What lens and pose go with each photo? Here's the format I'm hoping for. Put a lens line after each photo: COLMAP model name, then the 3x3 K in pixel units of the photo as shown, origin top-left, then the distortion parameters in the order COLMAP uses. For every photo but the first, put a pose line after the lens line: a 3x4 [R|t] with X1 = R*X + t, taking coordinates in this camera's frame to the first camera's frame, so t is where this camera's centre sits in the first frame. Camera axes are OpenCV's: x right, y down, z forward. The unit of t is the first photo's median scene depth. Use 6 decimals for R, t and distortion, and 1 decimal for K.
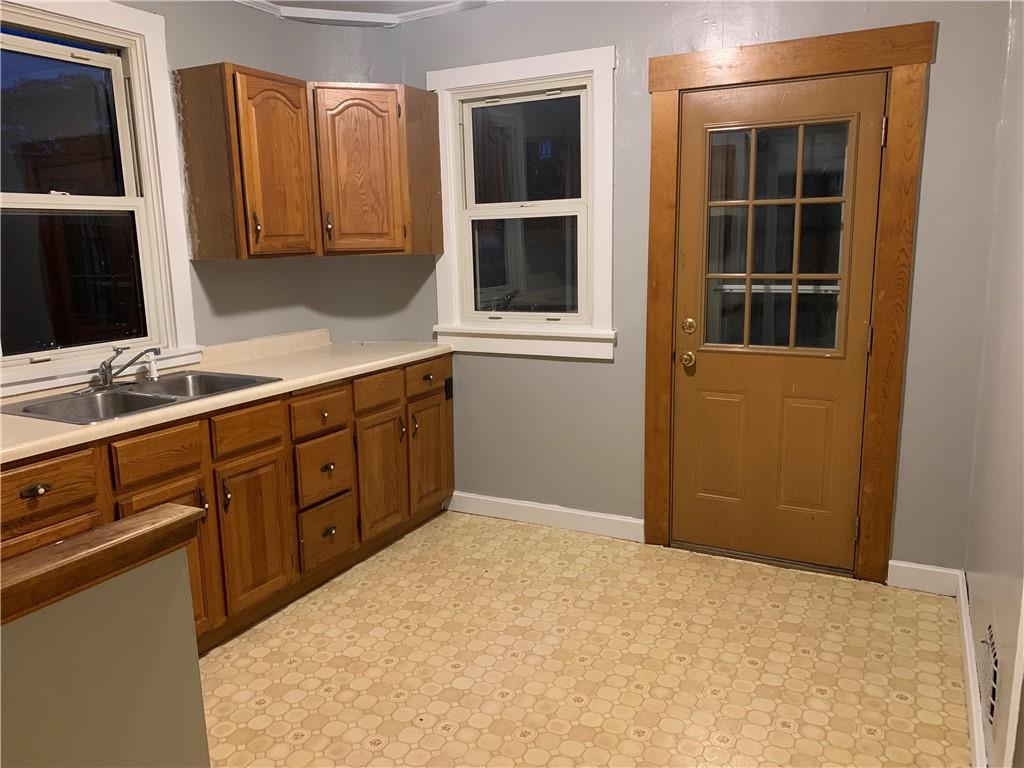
lens RADIAL K [[791.4, 0, 512.0], [0, 791.4, 384.0], [0, 0, 1]] dist [0.047185, -0.066908]
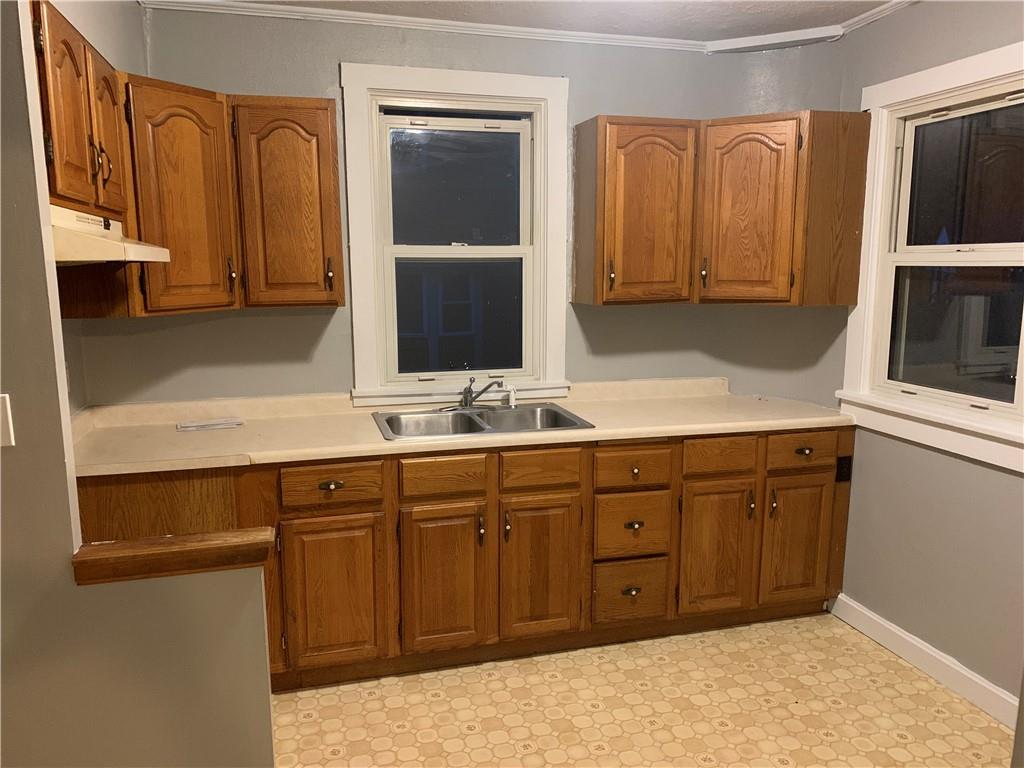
lens RADIAL K [[798.8, 0, 512.0], [0, 798.8, 384.0], [0, 0, 1]] dist [0.062682, -0.069180]
pose [[0.682548, 0.136634, -0.717955, 0.321146], [-0.145638, 0.988094, 0.049588, -0.085085], [0.716183, 0.070715, 0.694321, 0.196118]]
